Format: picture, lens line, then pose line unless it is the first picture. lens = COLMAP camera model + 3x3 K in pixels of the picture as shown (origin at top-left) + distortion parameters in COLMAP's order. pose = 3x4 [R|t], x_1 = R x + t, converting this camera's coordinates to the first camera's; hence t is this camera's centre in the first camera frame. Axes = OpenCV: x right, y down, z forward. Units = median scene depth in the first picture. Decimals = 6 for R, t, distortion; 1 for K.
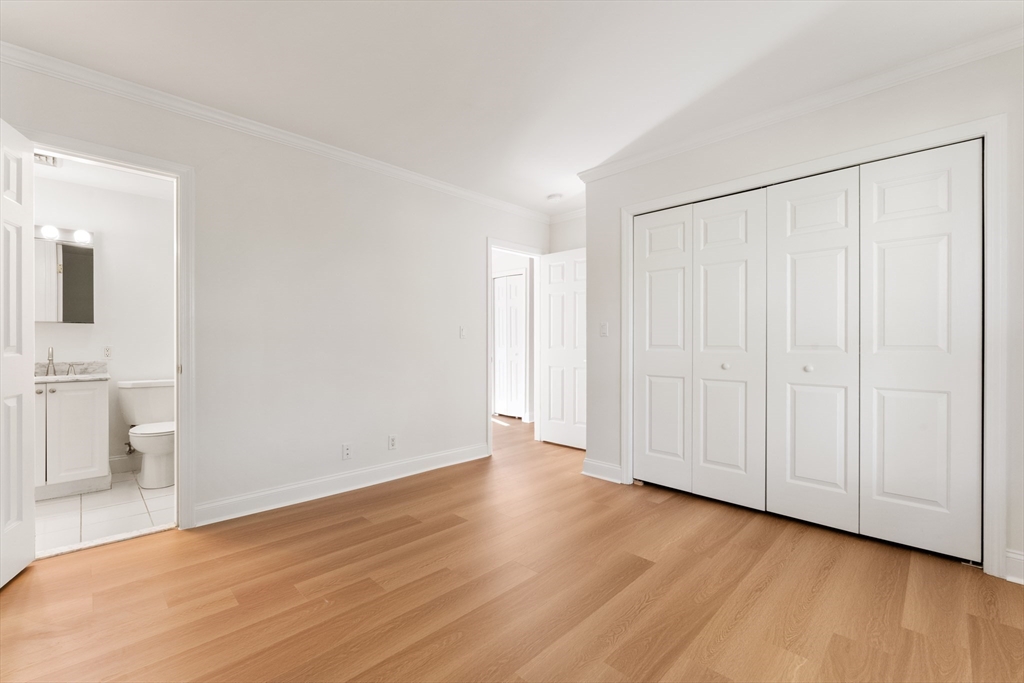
lens RADIAL K [[431.5, 0, 511.3], [0, 431.5, 338.2], [0, 0, 1]] dist [0.000961, 0.000122]
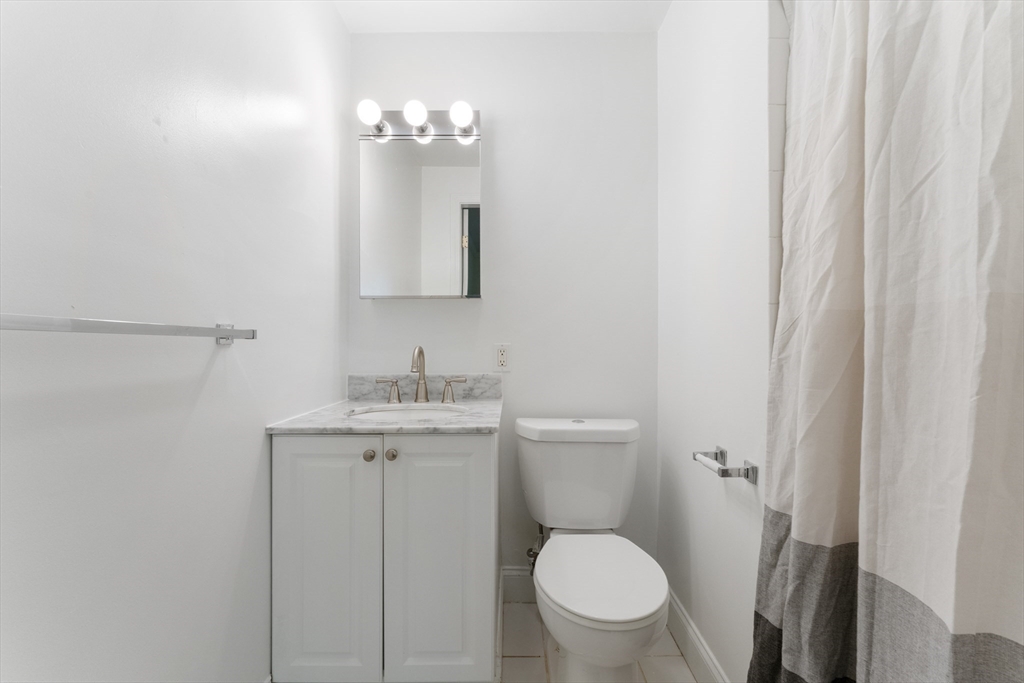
lens RADIAL K [[418.5, 0, 512.0], [0, 418.5, 342.1], [0, 0, 1]] dist [-0.021644, -0.000096]
pose [[0.707988, 0.001500, -0.706222, -0.660418], [0.004359, 0.999969, 0.006494, 0.013988], [0.706211, -0.007676, 0.707960, 0.750239]]
